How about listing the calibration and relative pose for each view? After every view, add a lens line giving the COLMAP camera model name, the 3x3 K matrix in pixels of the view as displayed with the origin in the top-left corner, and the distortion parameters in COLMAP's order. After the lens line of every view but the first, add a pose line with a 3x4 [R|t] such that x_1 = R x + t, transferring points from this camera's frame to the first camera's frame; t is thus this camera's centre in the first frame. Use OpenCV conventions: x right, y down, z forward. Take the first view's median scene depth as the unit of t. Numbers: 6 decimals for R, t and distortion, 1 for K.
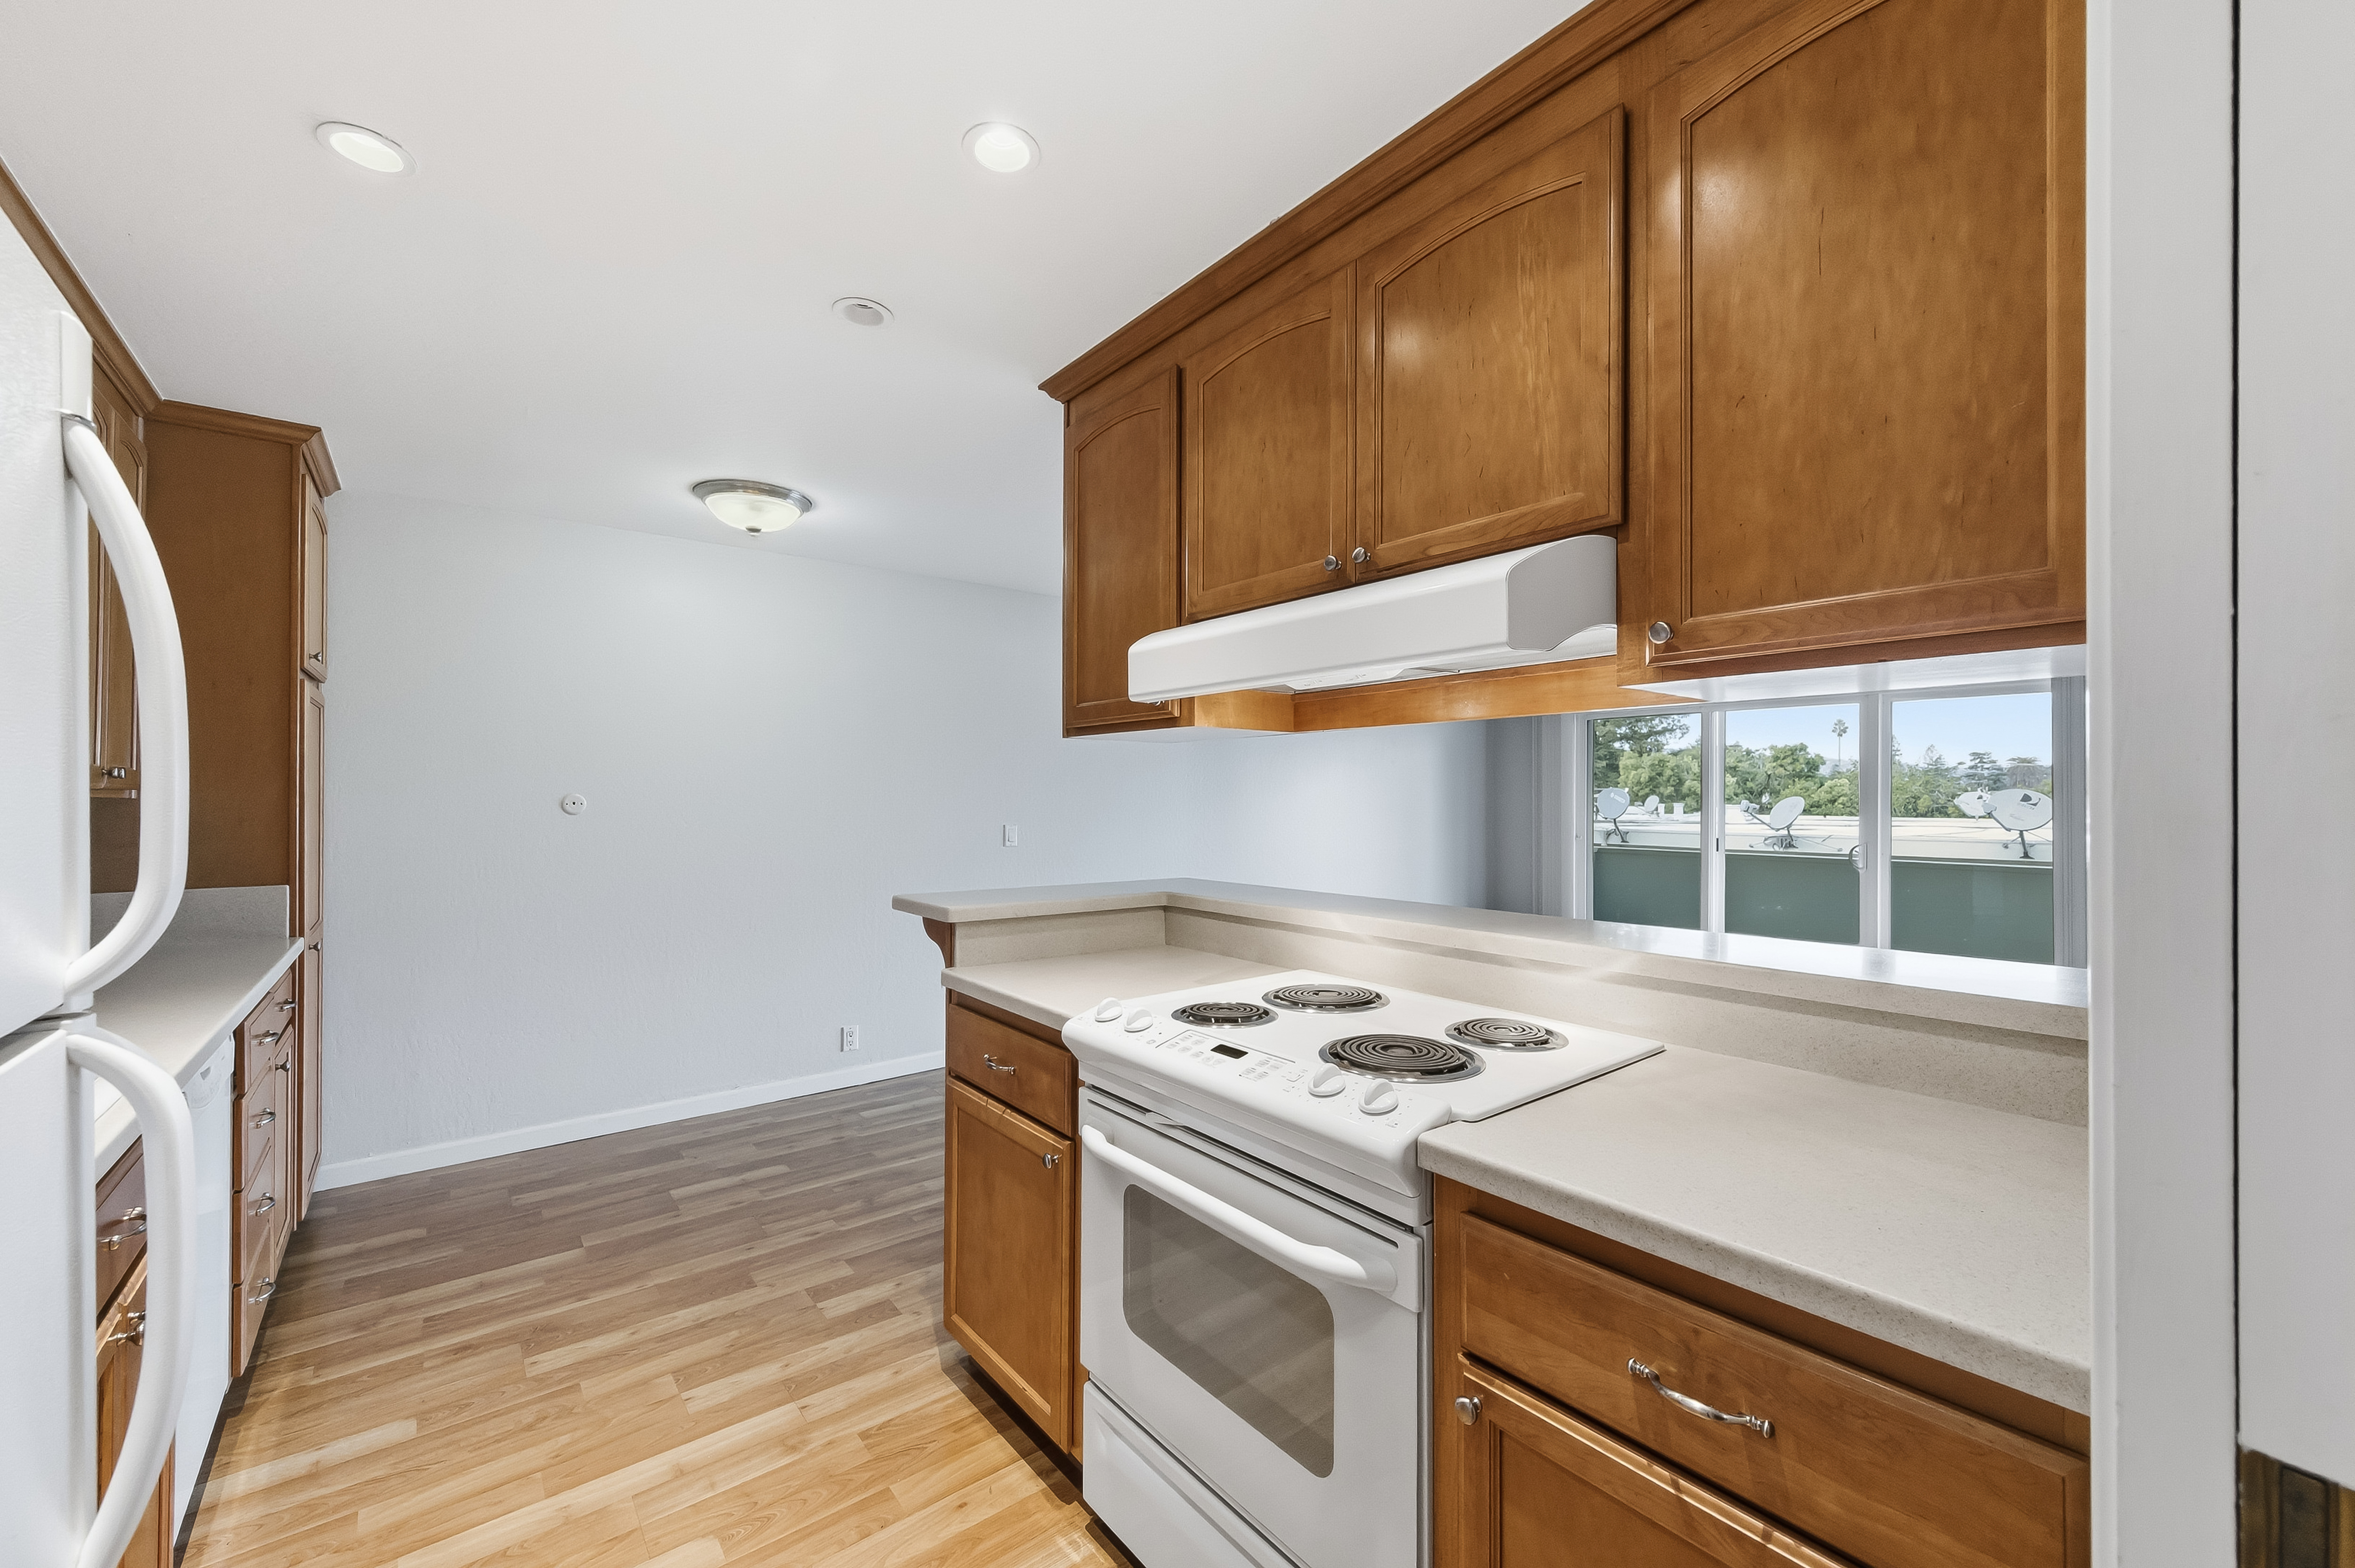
lens RADIAL K [[924.4, 0, 1169.6], [0, 924.4, 795.3], [0, 0, 1]] dist [-0.000891, -0.000481]
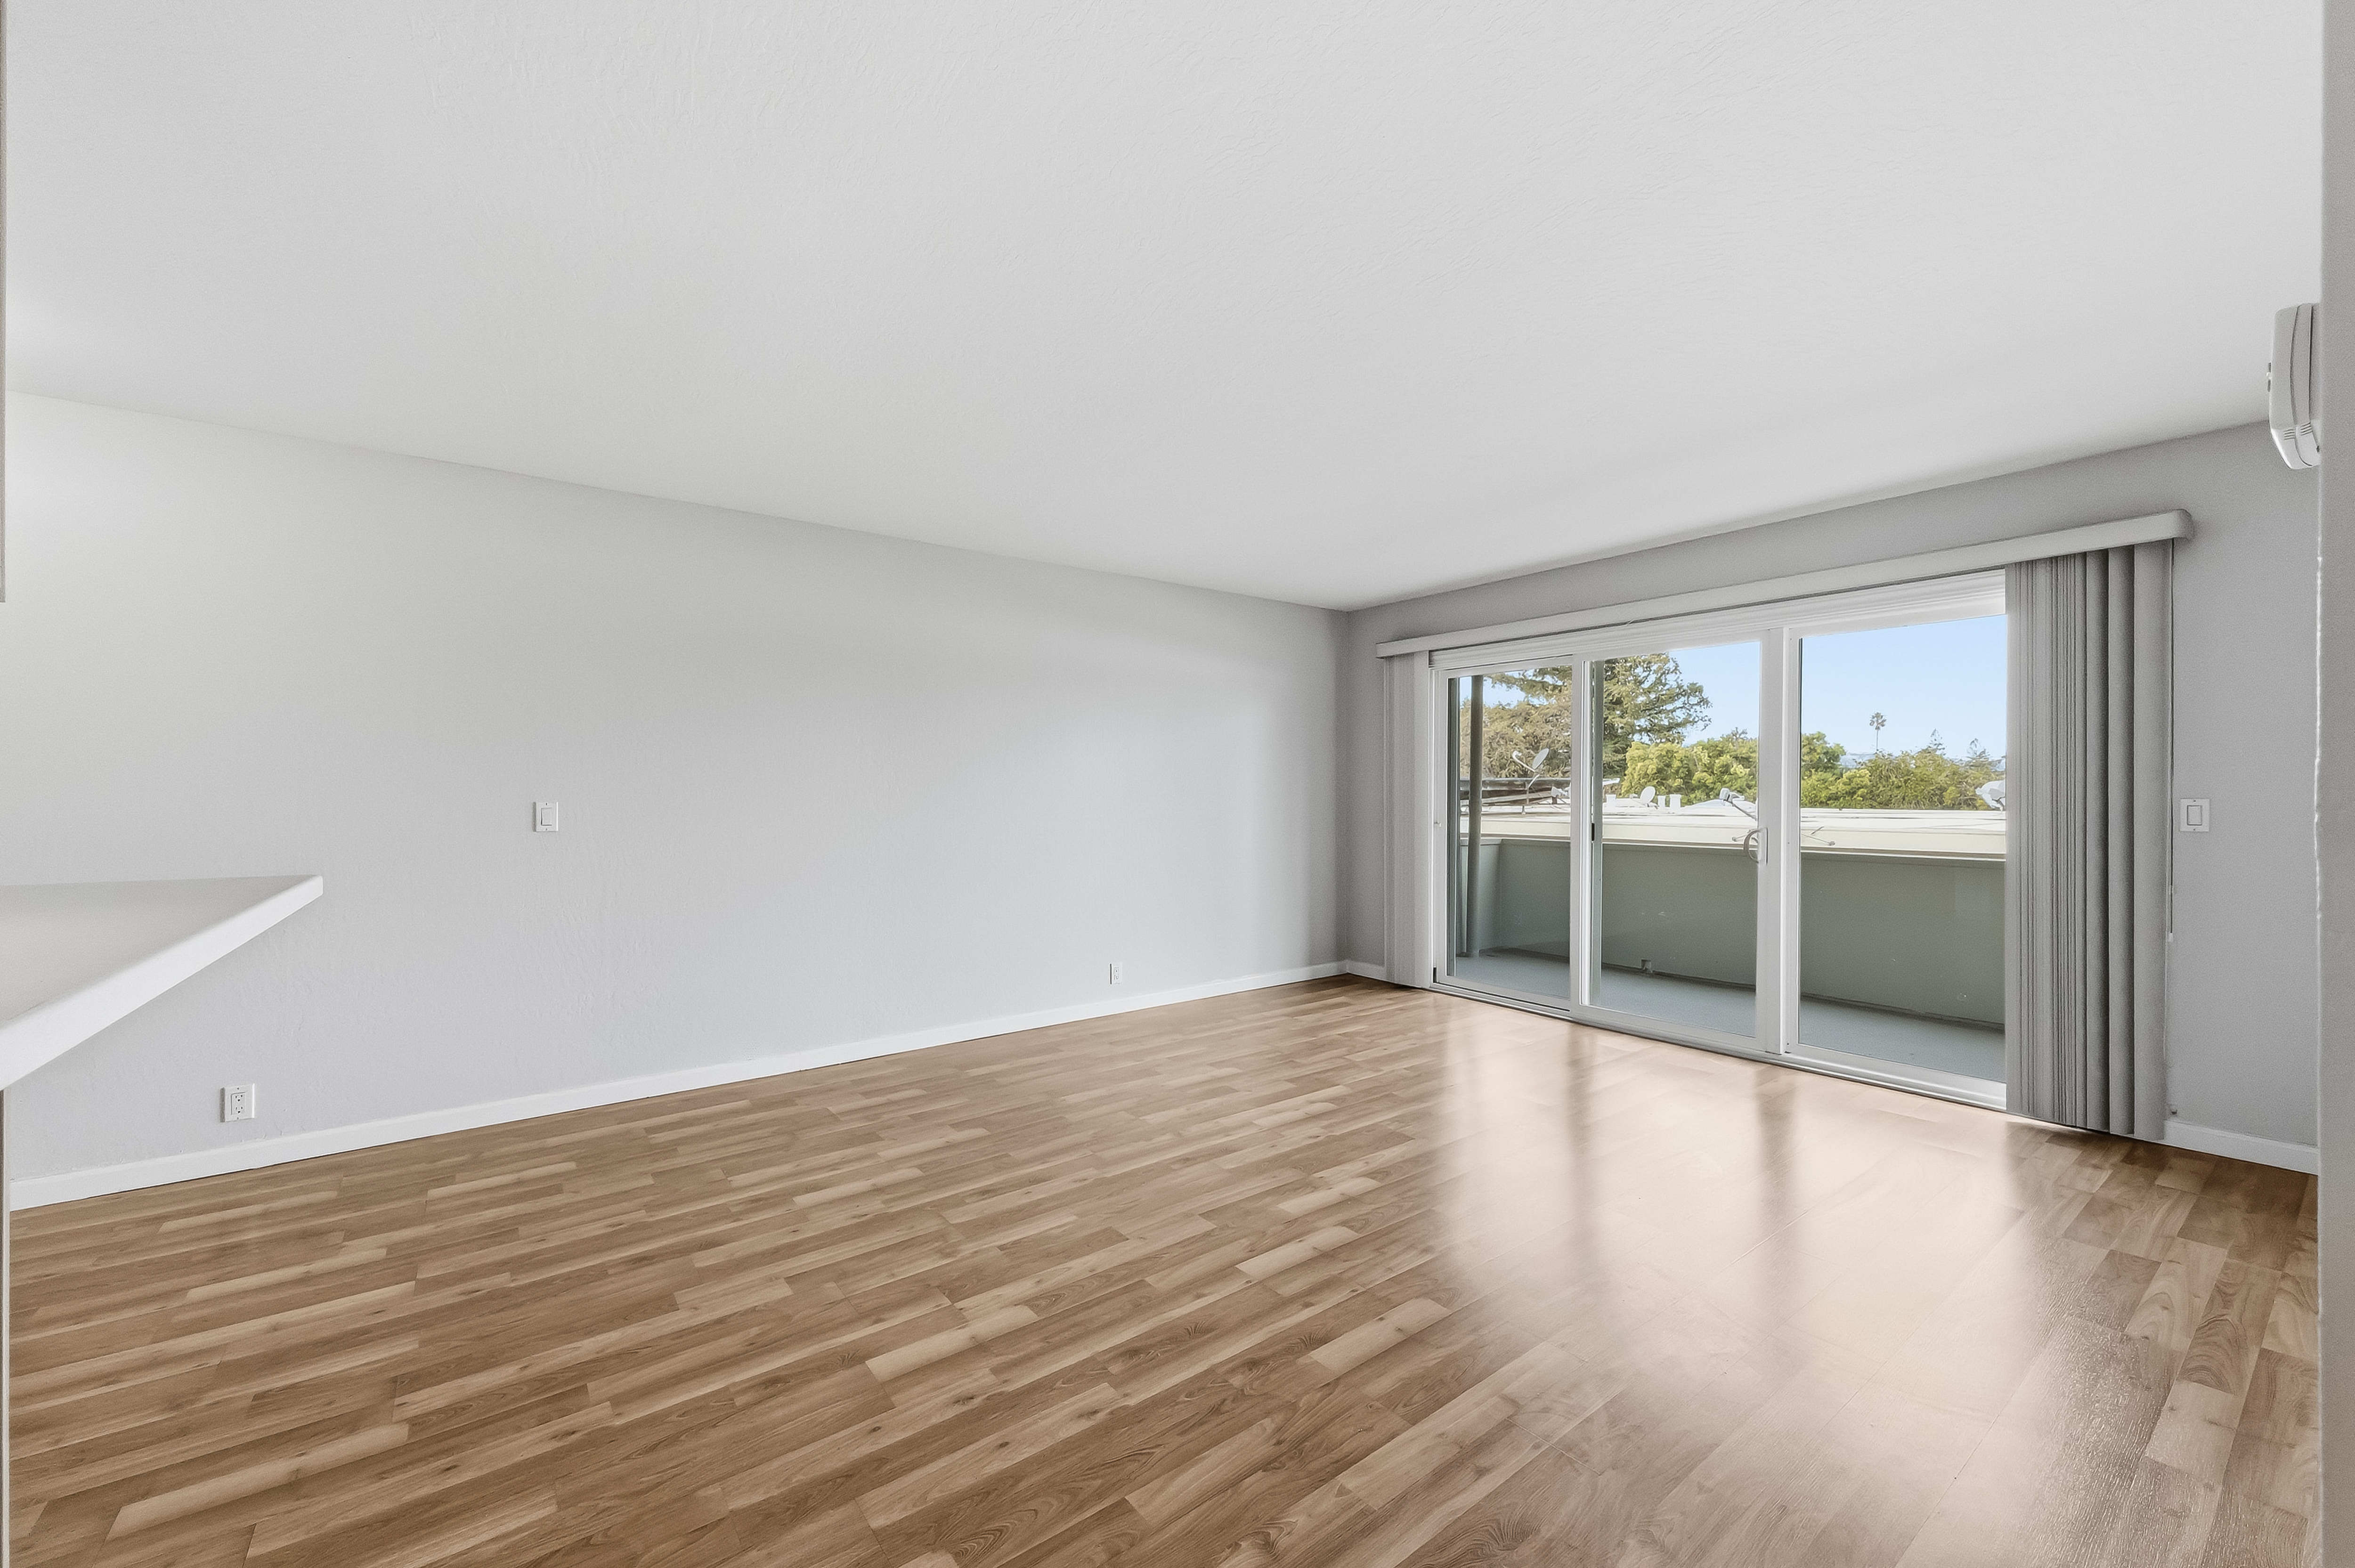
lens RADIAL K [[924.4, 0, 1179.5], [0, 924.4, 794.3], [0, 0, 1]] dist [-0.000891, -0.000481]
pose [[0.999761, -0.003239, -0.021620, 0.135008], [0.003275, 0.999993, 0.001645, 0.009859], [0.021614, -0.001715, 0.999765, 0.108624]]
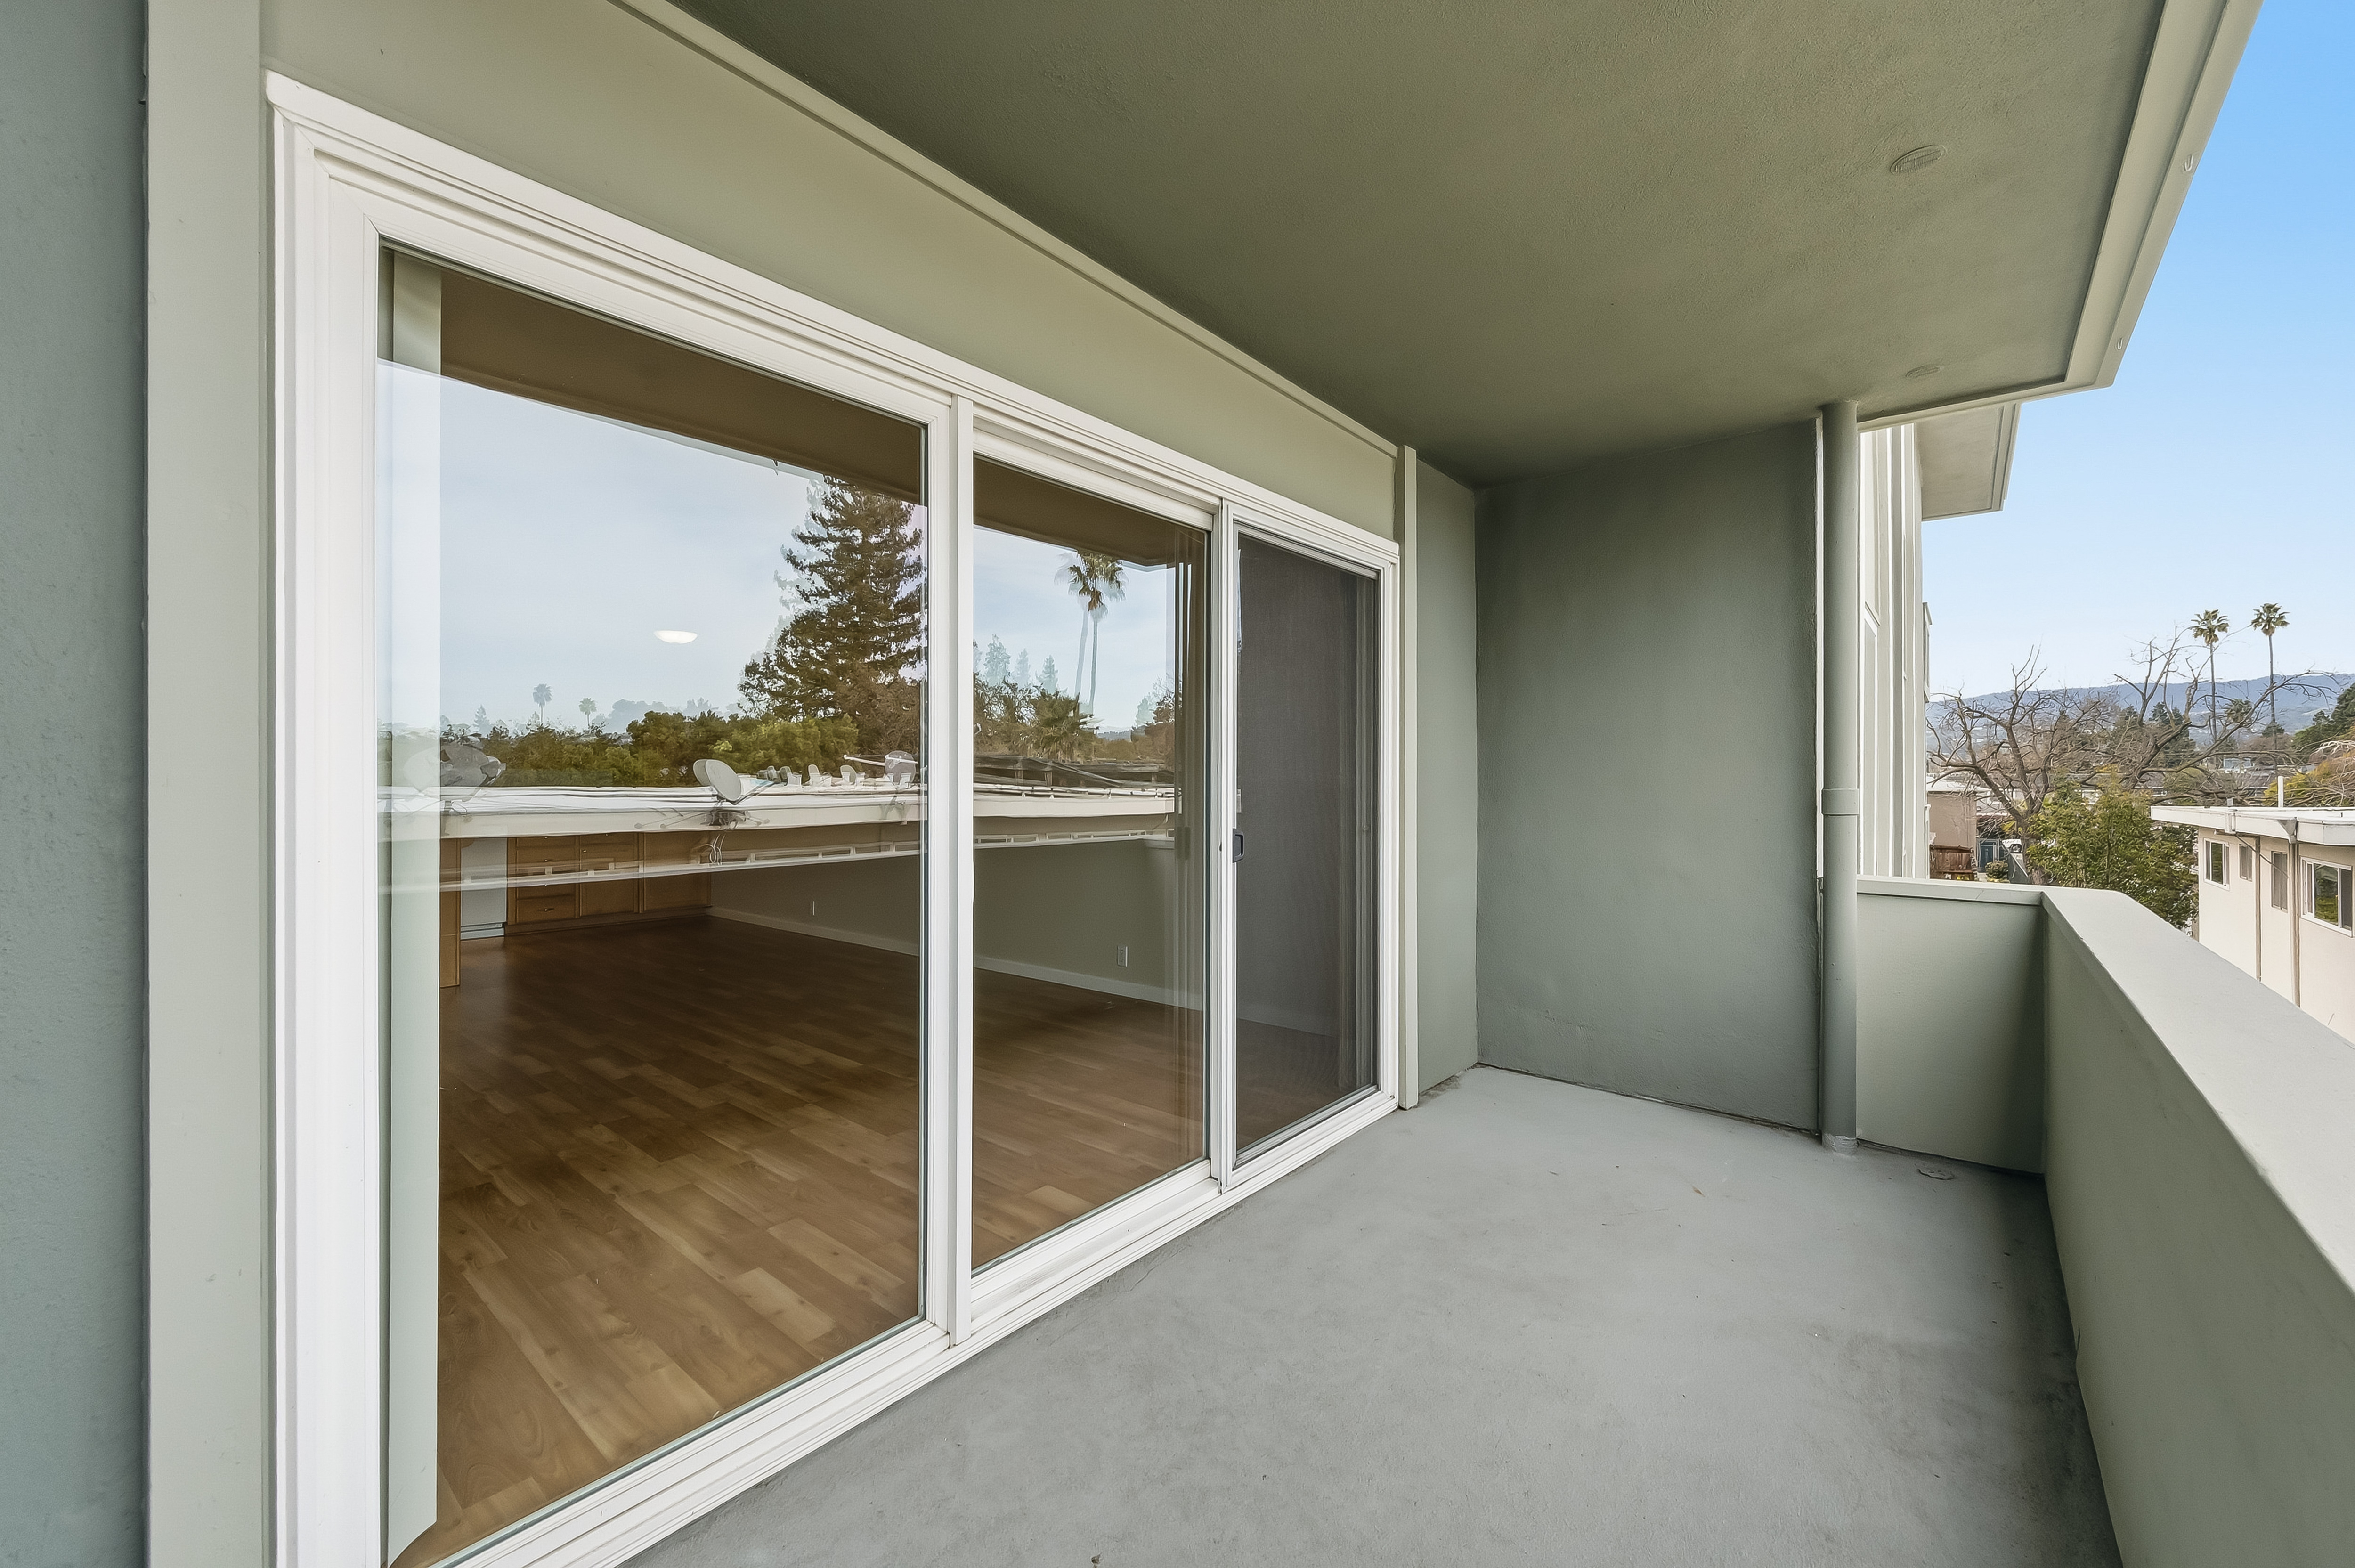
lens RADIAL K [[924.4, 0, 1181.0], [0, 924.4, 773.6], [0, 0, 1]] dist [-0.000891, -0.000481]
pose [[0.207097, -0.012695, -0.978238, 0.507774], [0.003566, 0.999919, -0.012221, 0.014528], [0.978314, -0.000958, 0.207125, 0.458543]]
